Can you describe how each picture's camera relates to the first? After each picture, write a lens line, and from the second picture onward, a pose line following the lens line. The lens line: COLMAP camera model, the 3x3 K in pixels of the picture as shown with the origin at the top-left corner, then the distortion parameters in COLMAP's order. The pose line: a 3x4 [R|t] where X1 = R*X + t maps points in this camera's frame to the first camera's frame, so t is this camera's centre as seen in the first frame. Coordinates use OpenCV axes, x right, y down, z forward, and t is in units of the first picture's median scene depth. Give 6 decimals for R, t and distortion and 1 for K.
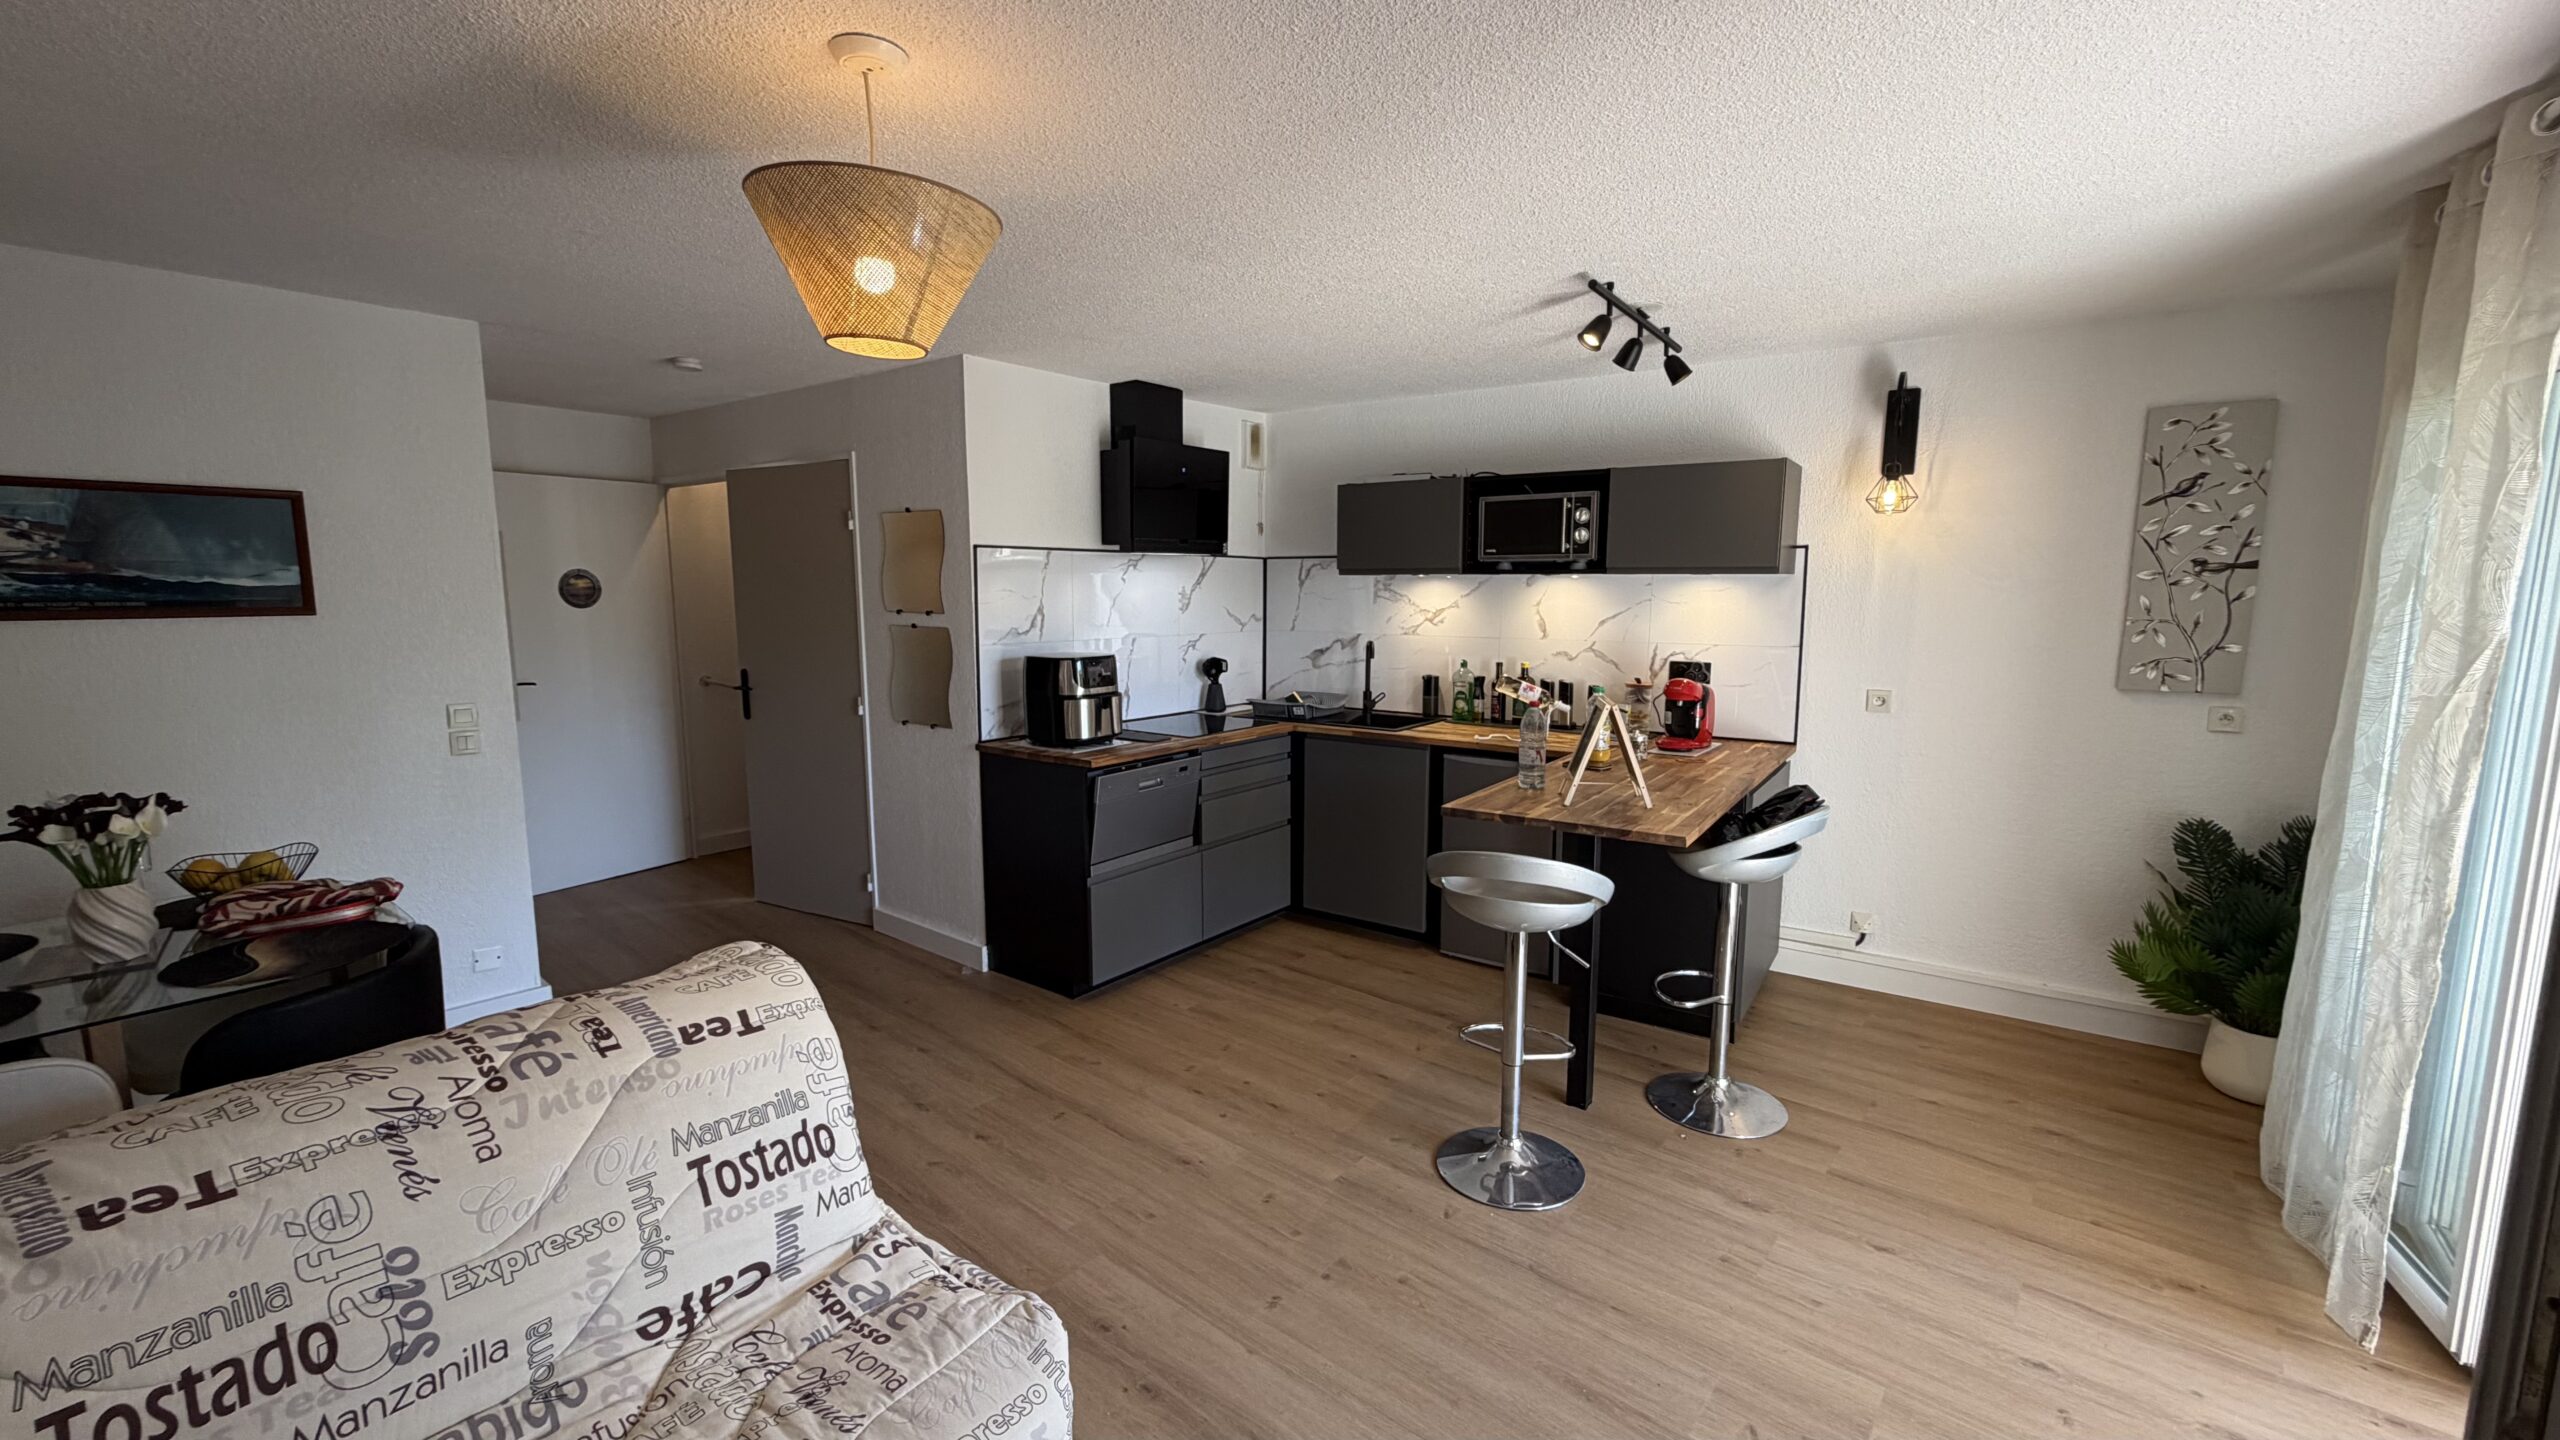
lens RADIAL K [[1017.3, 0, 1276.2], [0, 1017.3, 716.0], [0, 0, 1]] dist [0.003661, -0.000952]
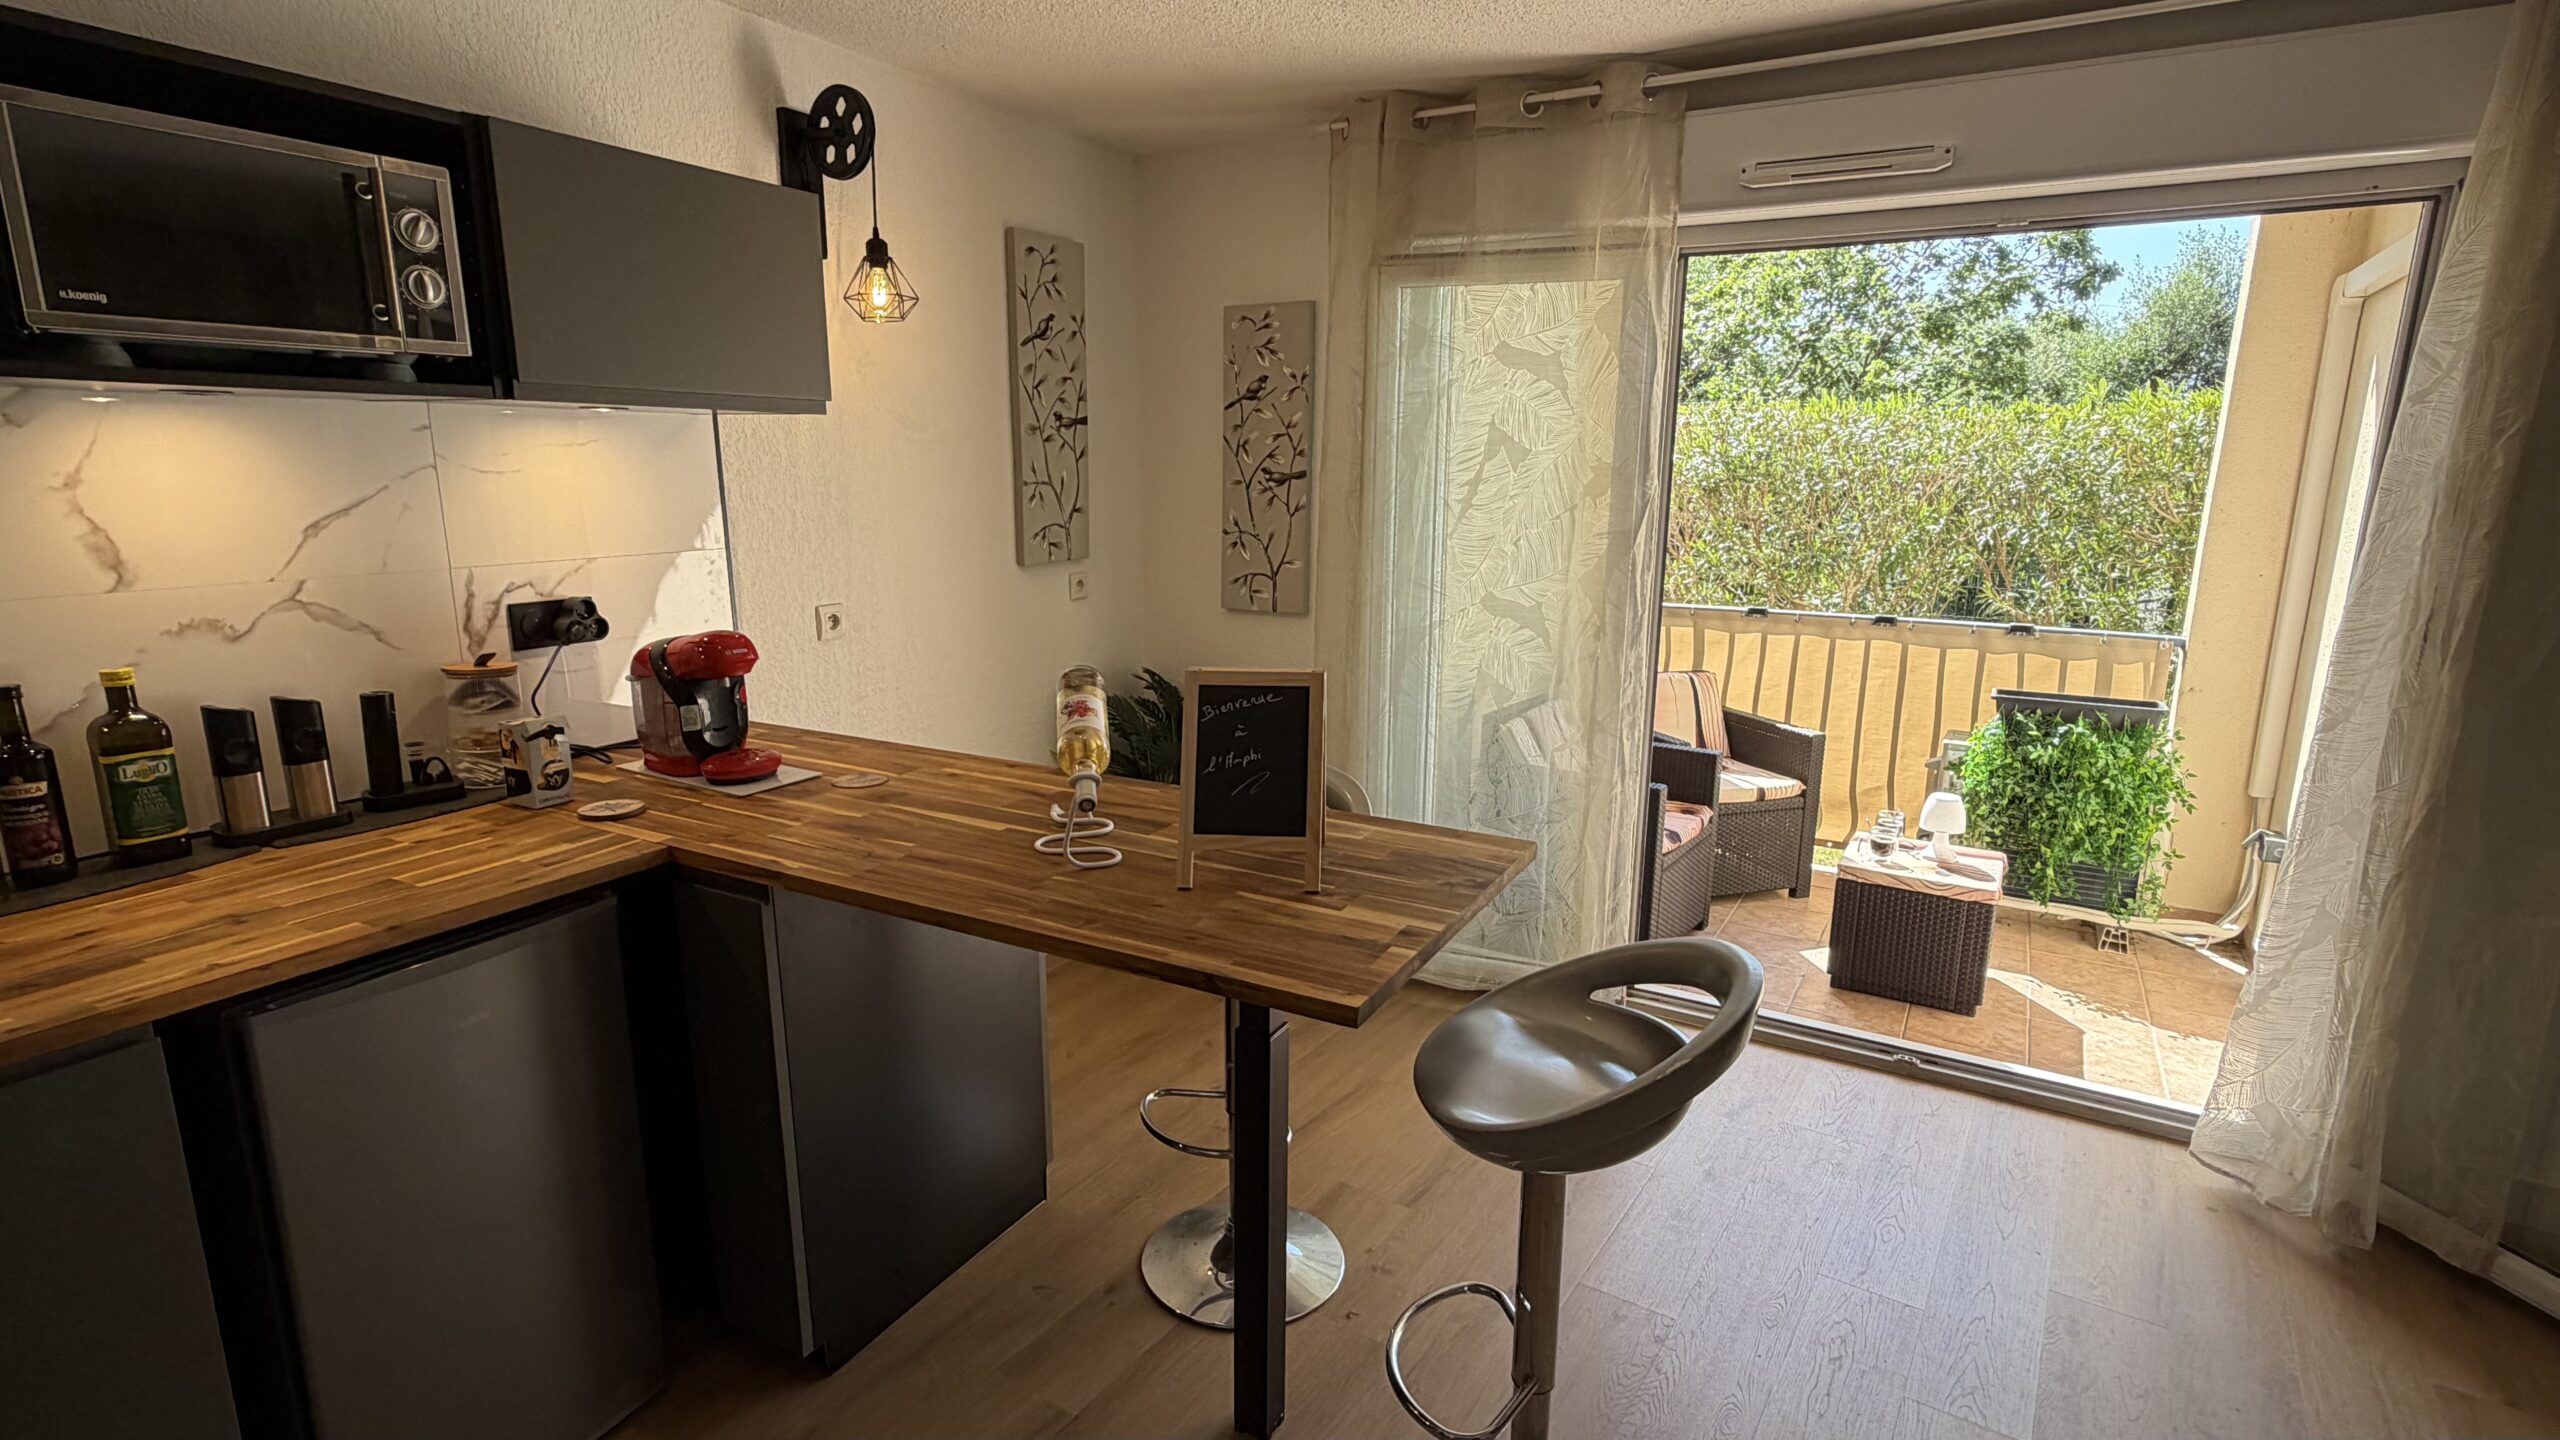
lens RADIAL K [[1229.3, 0, 1276.2], [0, 1229.3, 723.5], [0, 0, 1]] dist [0.001630, -0.001378]
pose [[-0.100986, -0.214721, 0.971441, -0.195383], [0.119236, 0.966782, 0.226086, -0.092240], [-0.987717, 0.138662, -0.072029, 0.771960]]
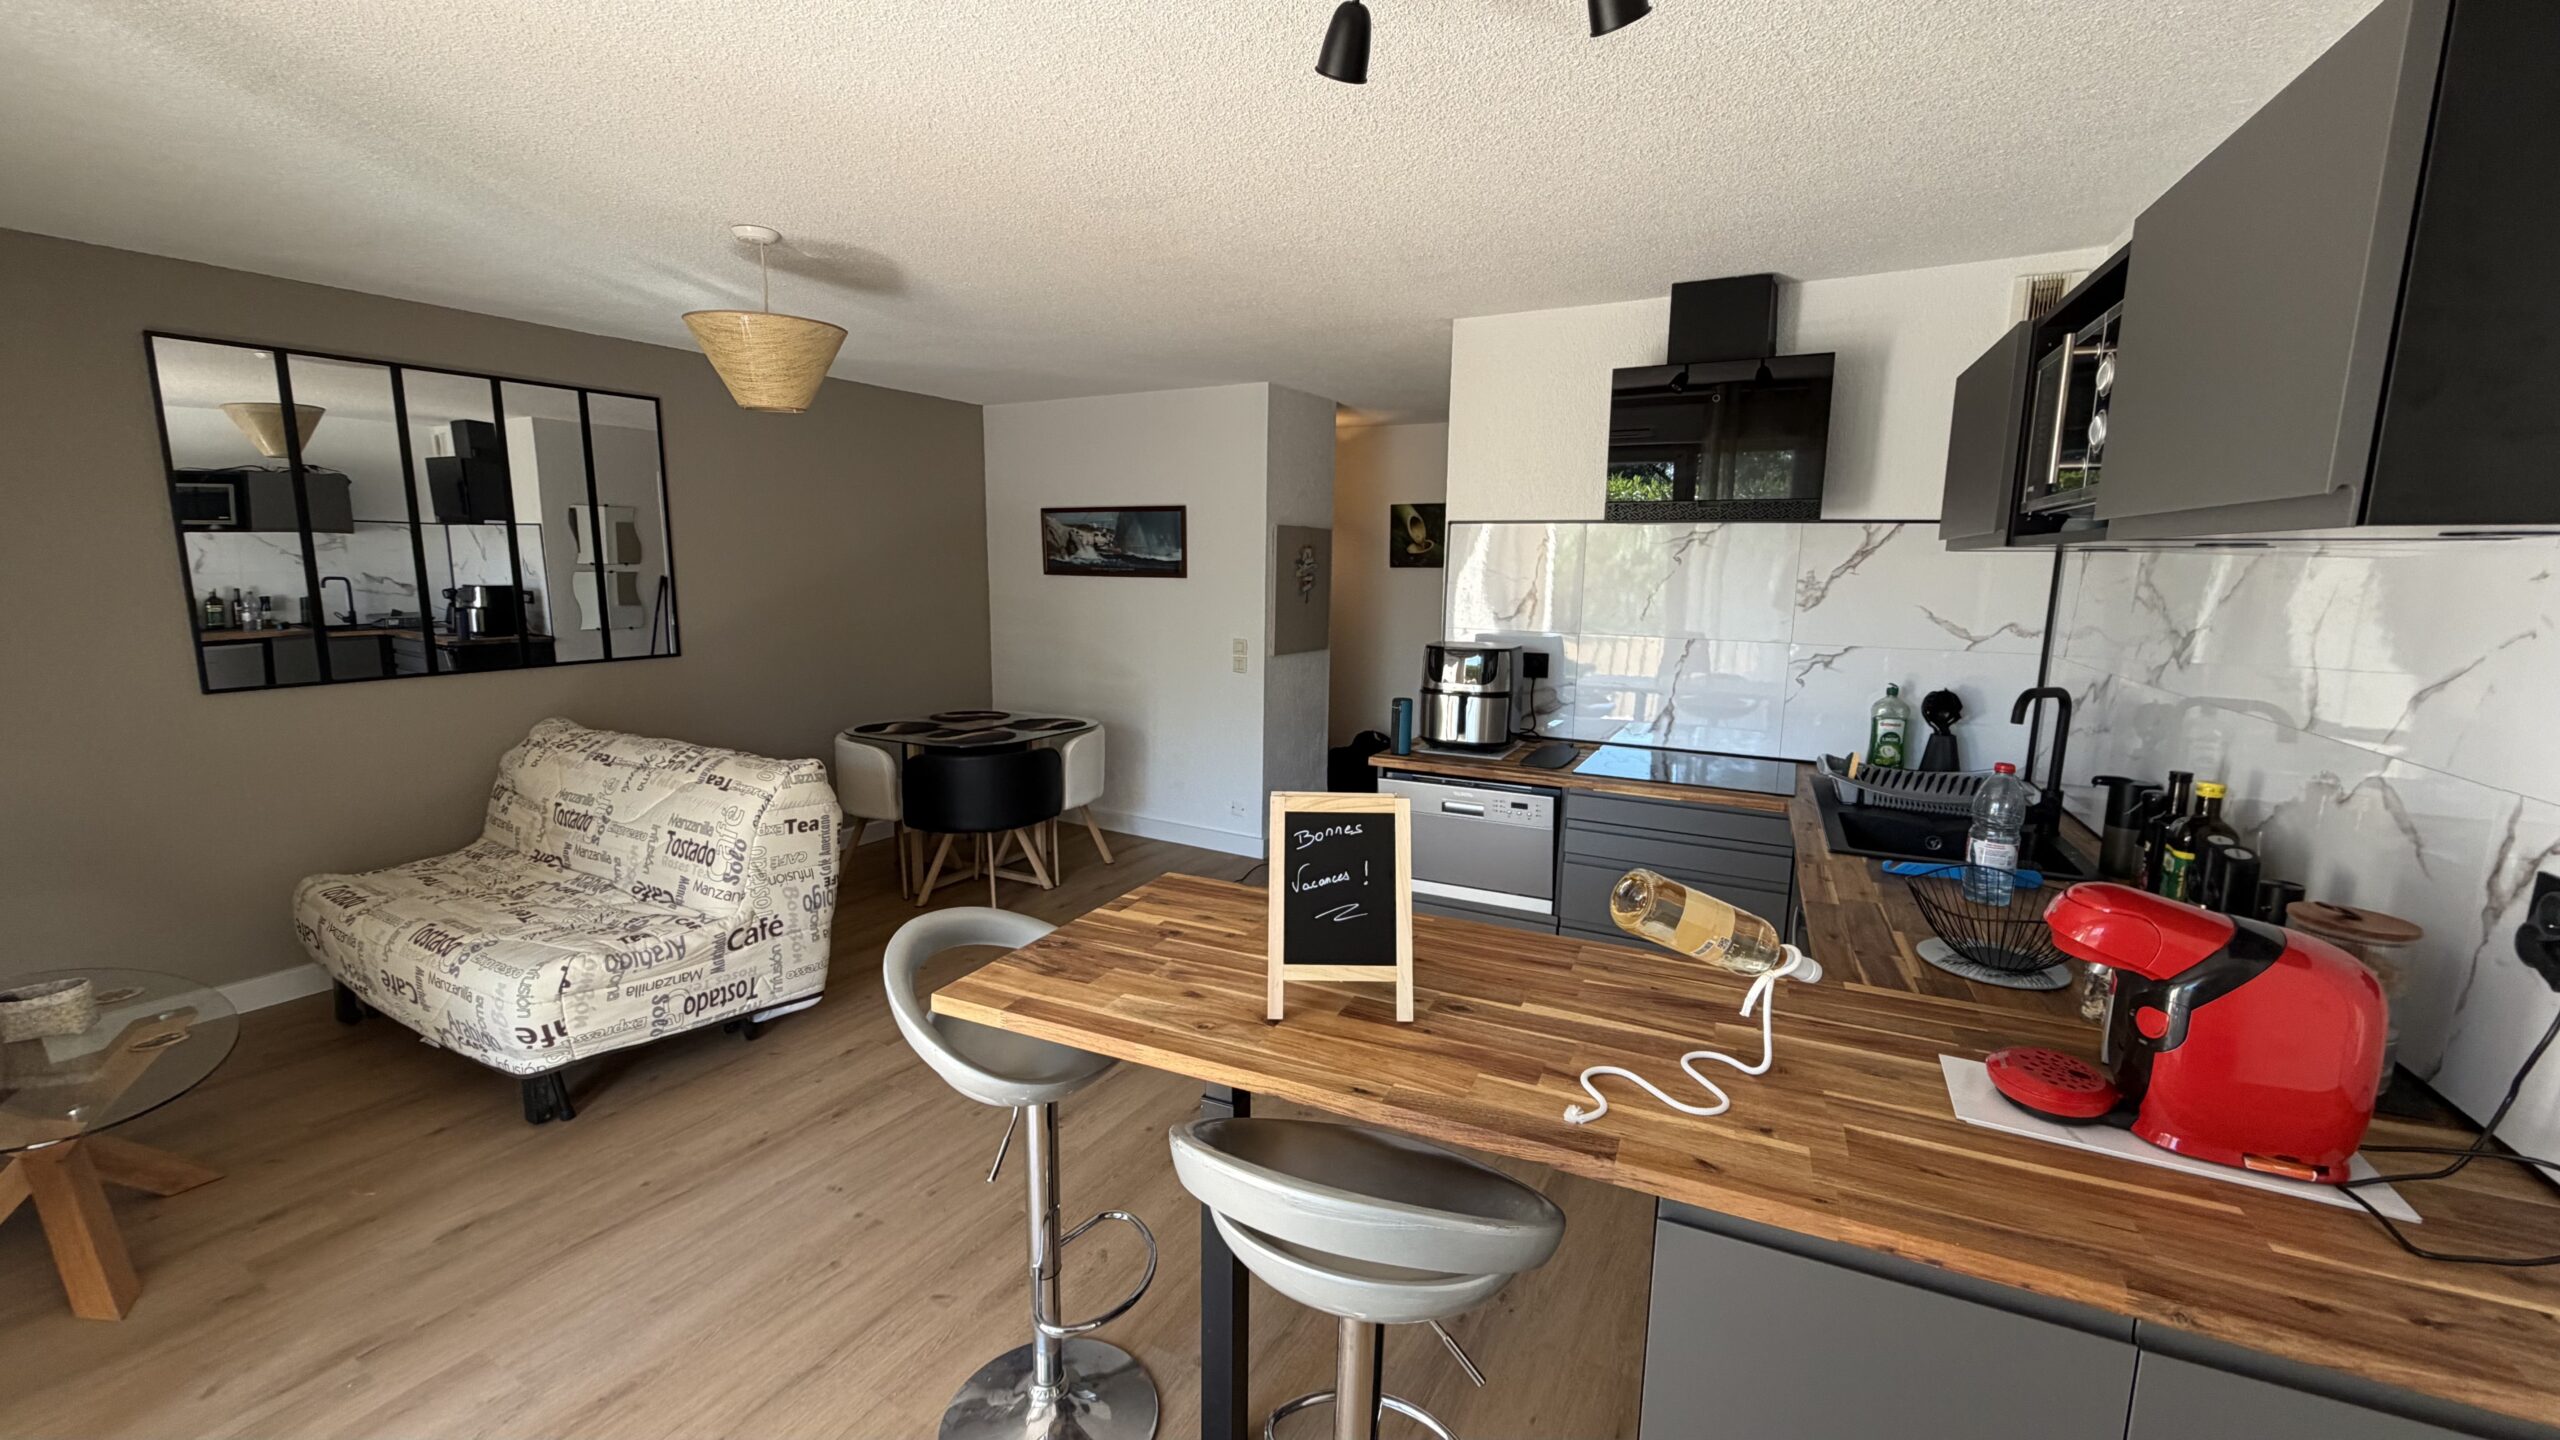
lens RADIAL K [[1017.3, 0, 1277.7], [0, 1017.3, 725.4], [0, 0, 1]] dist [0.003661, -0.000952]
pose [[0.175593, 0.158907, -0.971553, 0.625497], [-0.138649, 0.981042, 0.135400, -0.087825], [0.974650, 0.110929, 0.194297, 0.681009]]
